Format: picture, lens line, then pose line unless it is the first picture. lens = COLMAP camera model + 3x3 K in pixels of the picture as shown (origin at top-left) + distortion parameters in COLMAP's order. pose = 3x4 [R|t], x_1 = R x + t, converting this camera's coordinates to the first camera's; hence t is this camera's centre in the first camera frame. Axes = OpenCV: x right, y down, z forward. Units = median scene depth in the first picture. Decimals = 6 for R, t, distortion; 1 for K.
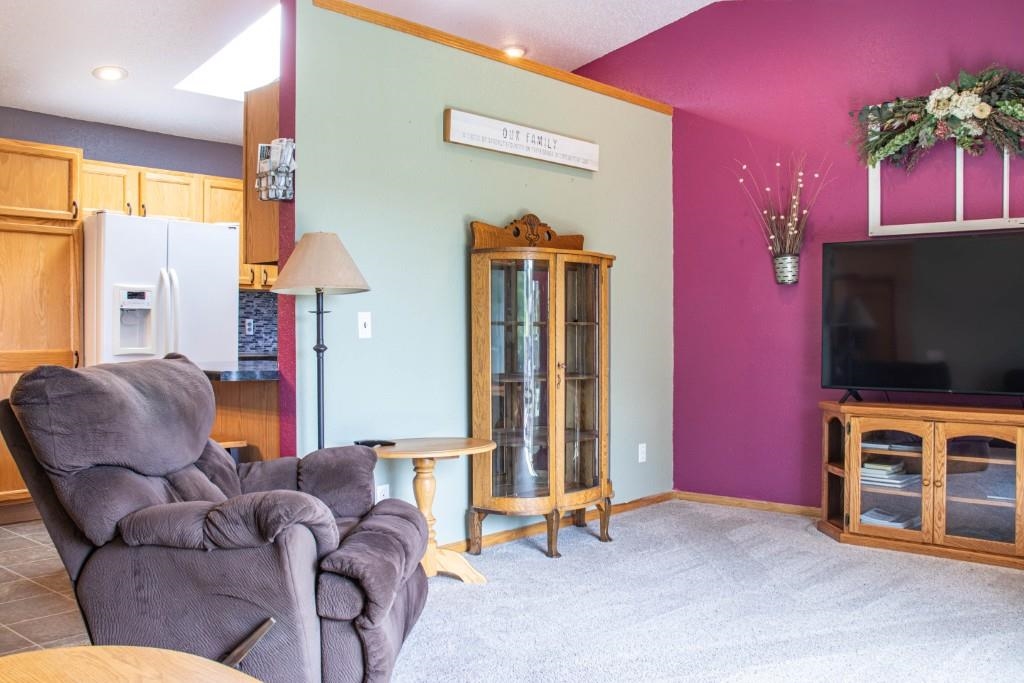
lens RADIAL K [[961.8, 0, 511.0], [0, 961.8, 351.2], [0, 0, 1]] dist [-0.065740, 0.000000]
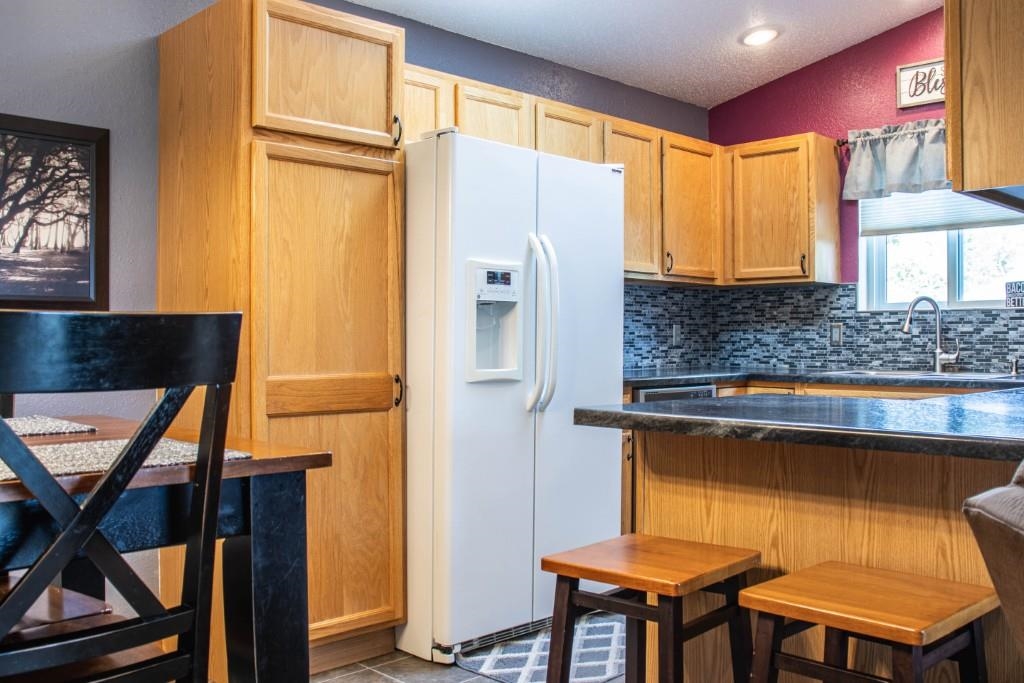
lens RADIAL K [[961.8, 0, 525.7], [0, 961.8, 327.4], [0, 0, 1]] dist [-0.065740, 0.000000]
pose [[0.998942, -0.003524, -0.045852, -0.371174], [0.002095, 0.999512, -0.031173, -0.011001], [0.045939, 0.031044, 0.998462, 0.442067]]
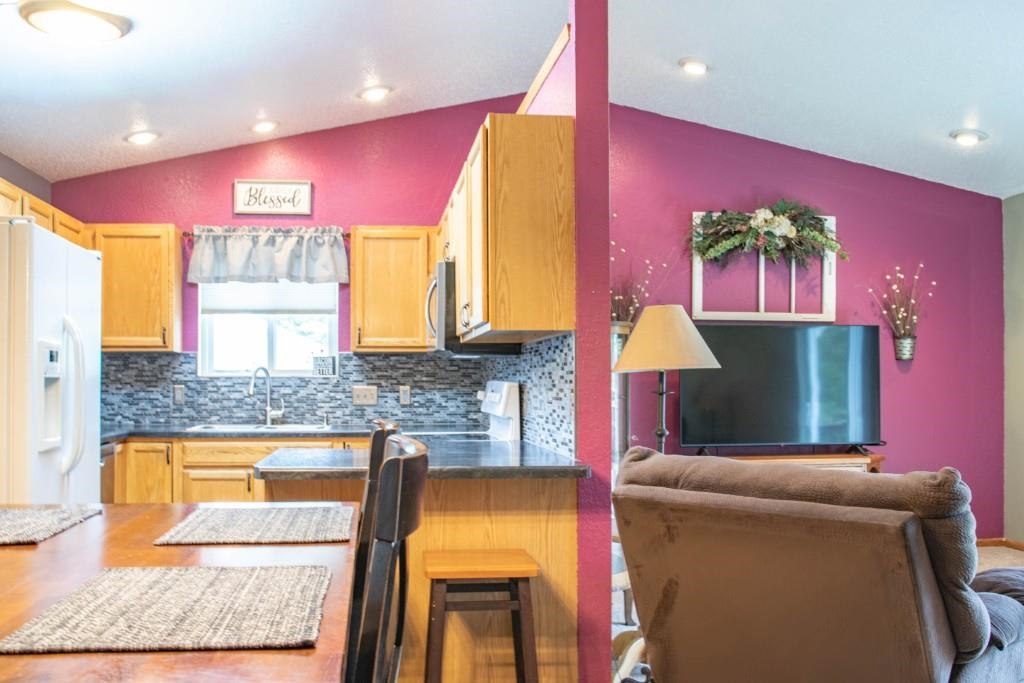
lens RADIAL K [[961.8, 0, 480.8], [0, 961.8, 395.2], [0, 0, 1]] dist [-0.065740, 0.000000]
pose [[0.669096, -0.011820, 0.743082, -0.711150], [0.013707, 0.999900, 0.003563, -0.032281], [-0.743049, 0.007802, 0.669191, 0.383834]]
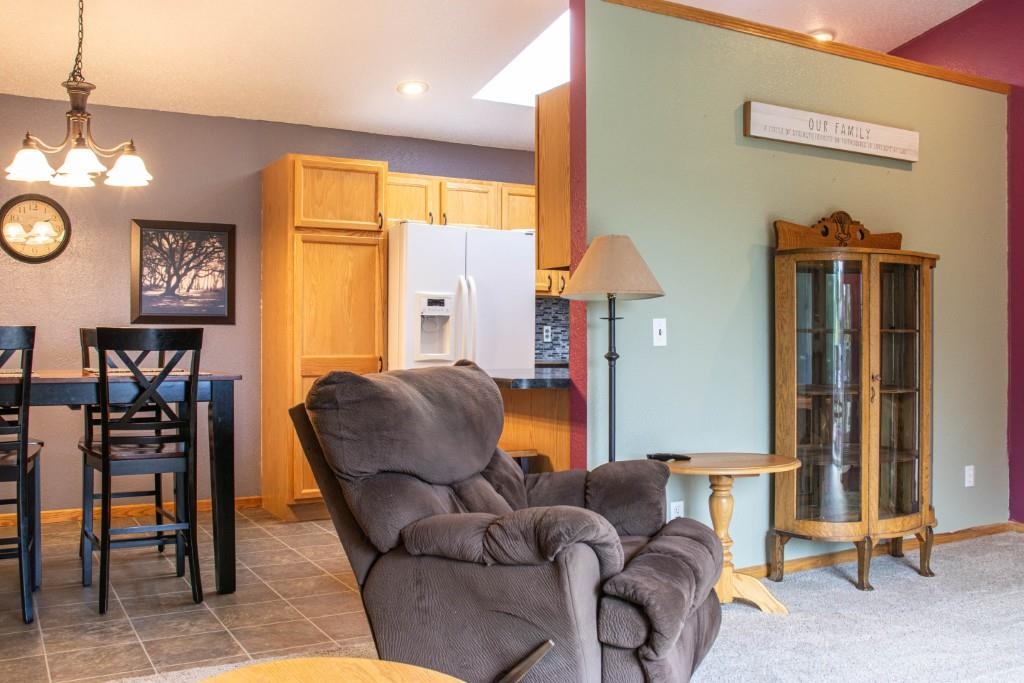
lens RADIAL K [[961.8, 0, 516.1], [0, 961.8, 337.4], [0, 0, 1]] dist [-0.065740, 0.000000]
pose [[0.952199, 0.002939, -0.305465, 0.004022], [-0.009370, 0.999764, -0.019588, -0.001975], [0.305335, 0.021514, 0.952002, 0.046304]]
